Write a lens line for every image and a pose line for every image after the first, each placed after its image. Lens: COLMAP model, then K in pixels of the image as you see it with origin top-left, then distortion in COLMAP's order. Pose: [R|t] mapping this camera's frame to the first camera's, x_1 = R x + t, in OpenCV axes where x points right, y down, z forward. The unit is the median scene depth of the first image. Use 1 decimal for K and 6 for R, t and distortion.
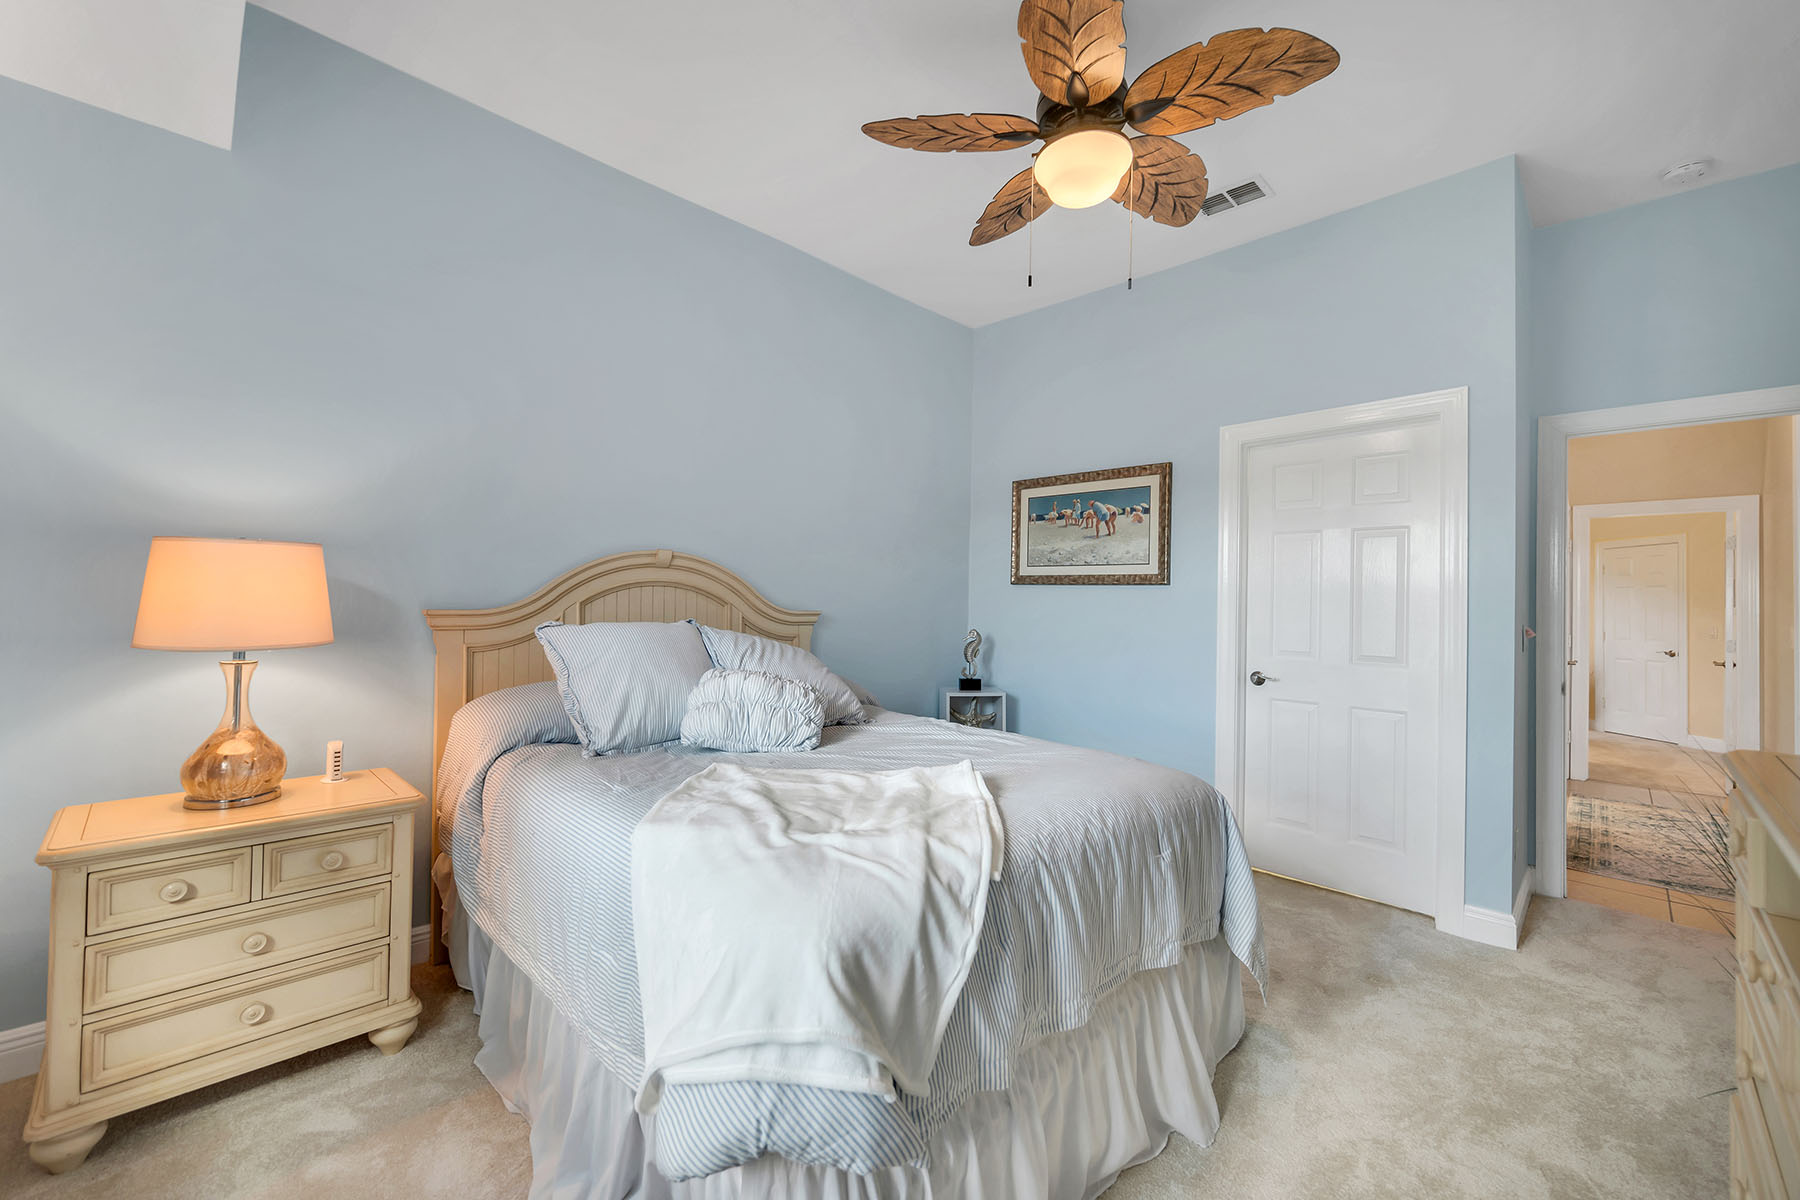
lens RADIAL K [[718.6, 0, 906.1], [0, 718.6, 601.0], [0, 0, 1]] dist [-0.001772, -0.000168]
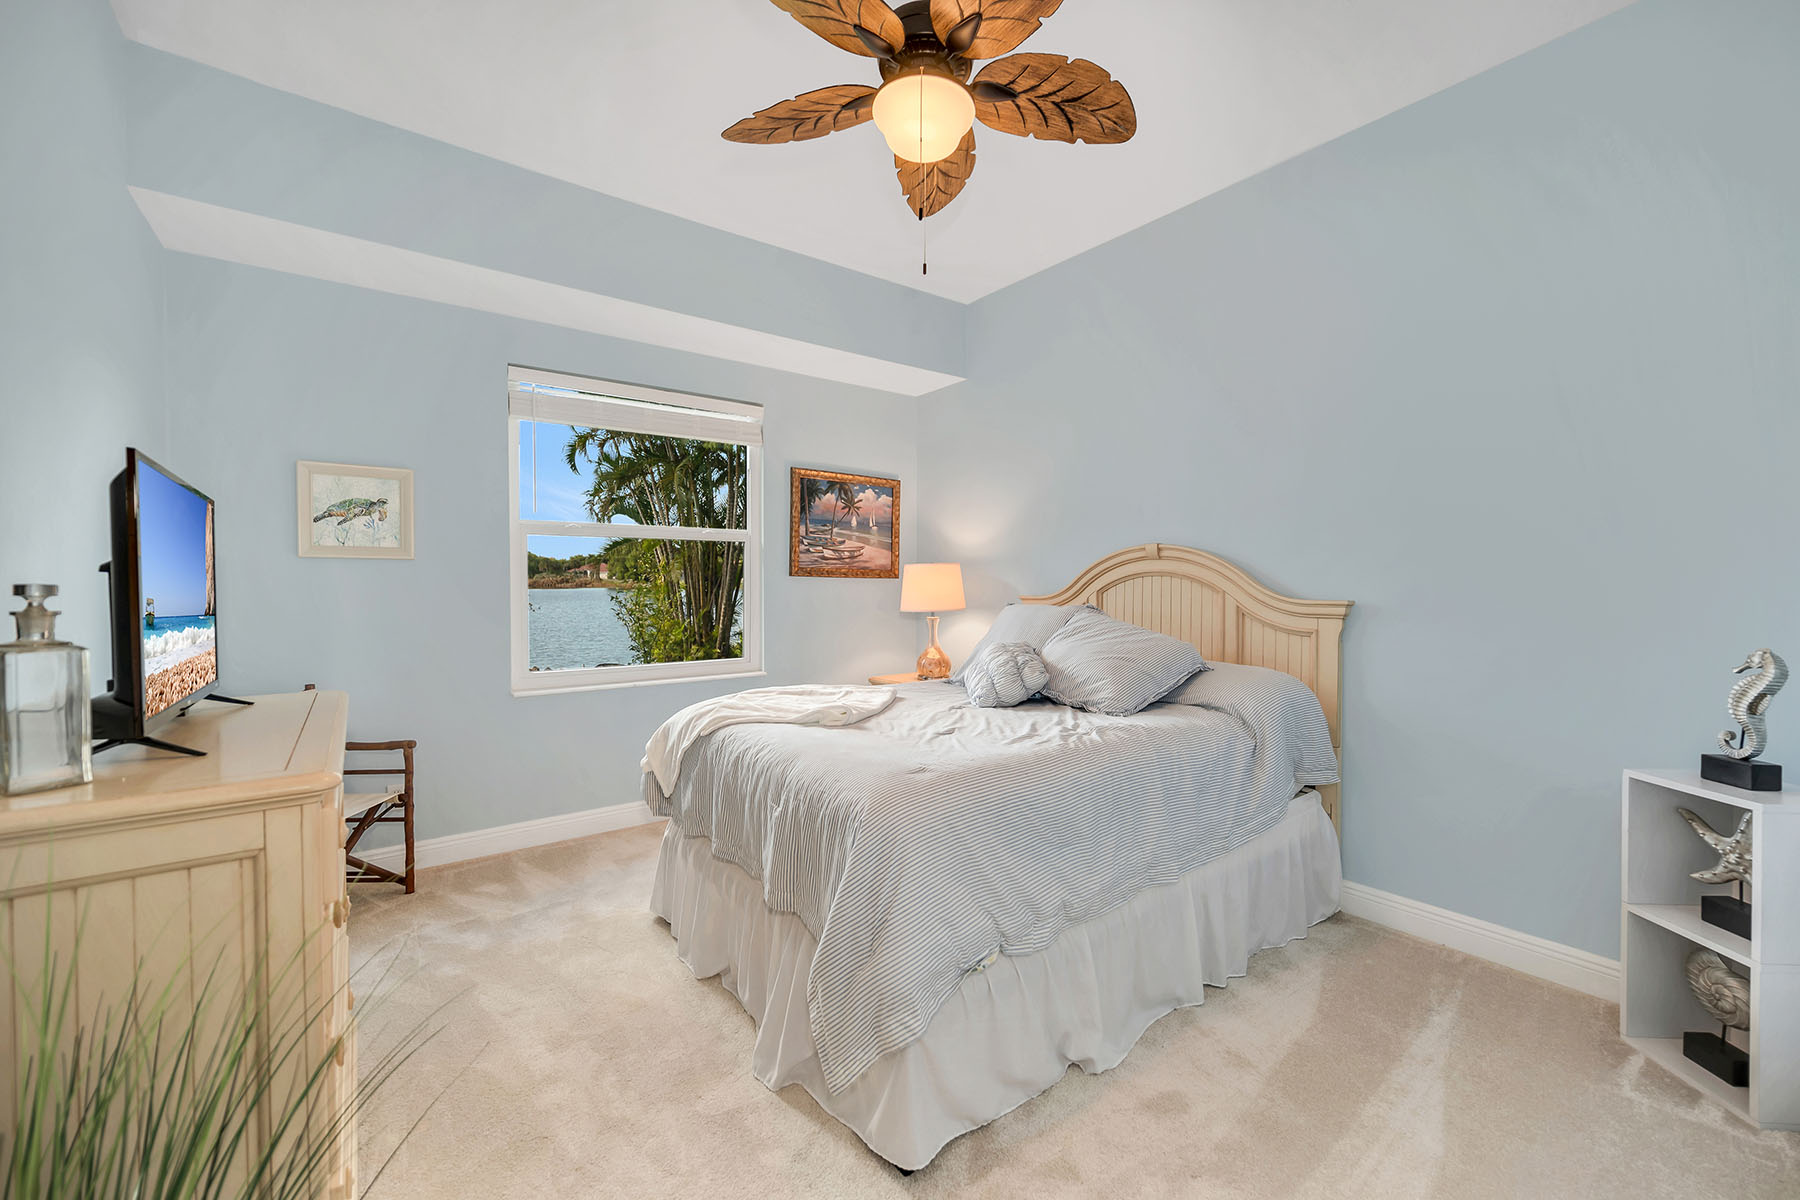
lens RADIAL K [[705.2, 0, 905.8], [0, 705.2, 590.1], [0, 0, 1]] dist [-0.001132, -0.000199]
pose [[-0.165790, -0.010190, -0.986108, 0.845866], [0.000106, 0.999946, -0.010351, 0.013818], [0.986161, -0.001820, -0.165780, 0.832507]]
